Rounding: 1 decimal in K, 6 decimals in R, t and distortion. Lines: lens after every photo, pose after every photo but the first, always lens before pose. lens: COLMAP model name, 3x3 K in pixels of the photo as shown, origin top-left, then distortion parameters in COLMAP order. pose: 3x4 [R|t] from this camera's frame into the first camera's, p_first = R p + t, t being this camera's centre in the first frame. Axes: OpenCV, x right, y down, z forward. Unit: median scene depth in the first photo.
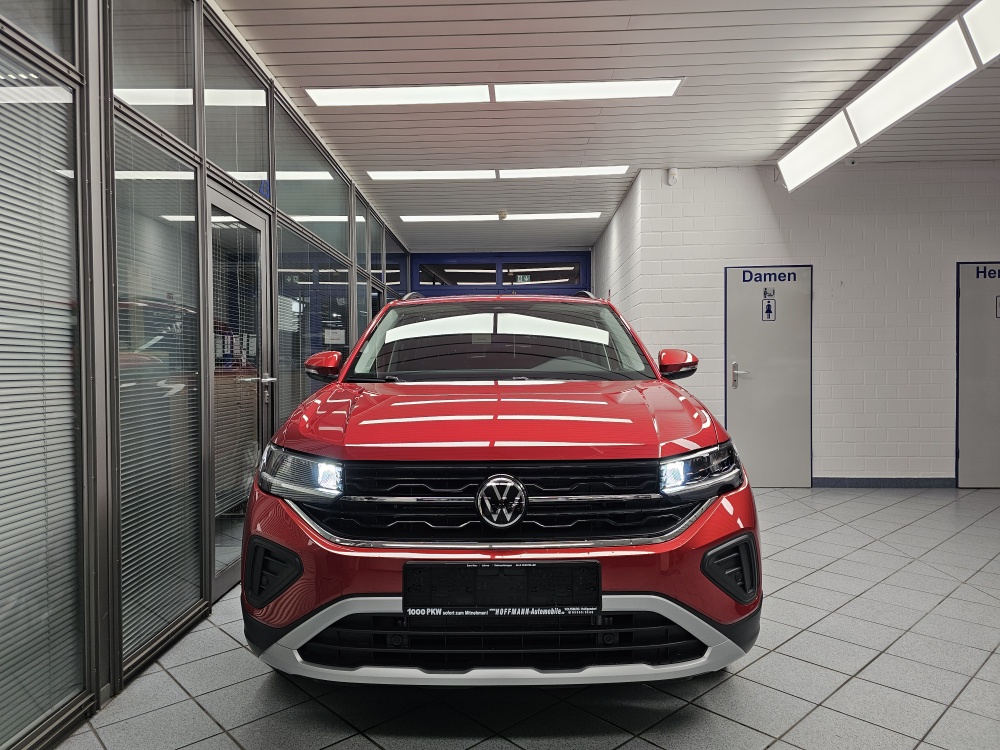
lens RADIAL K [[670.2, 0, 501.3], [0, 670.2, 379.0], [0, 0, 1]] dist [0.041584, -0.040110]
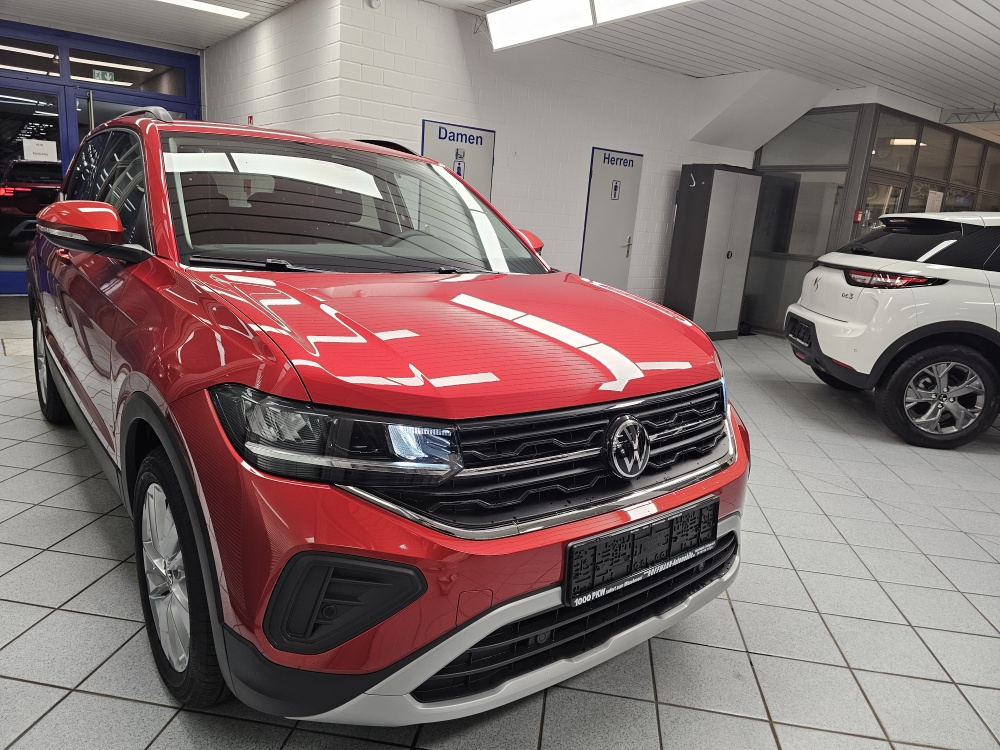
lens RADIAL K [[670.2, 0, 496.6], [0, 670.2, 372.5], [0, 0, 1]] dist [0.041584, -0.040110]
pose [[0.771839, -0.081337, 0.630594, -0.212170], [-0.067559, 0.975678, 0.208540, -0.024470], [-0.632218, -0.203562, 0.747571, 0.160041]]
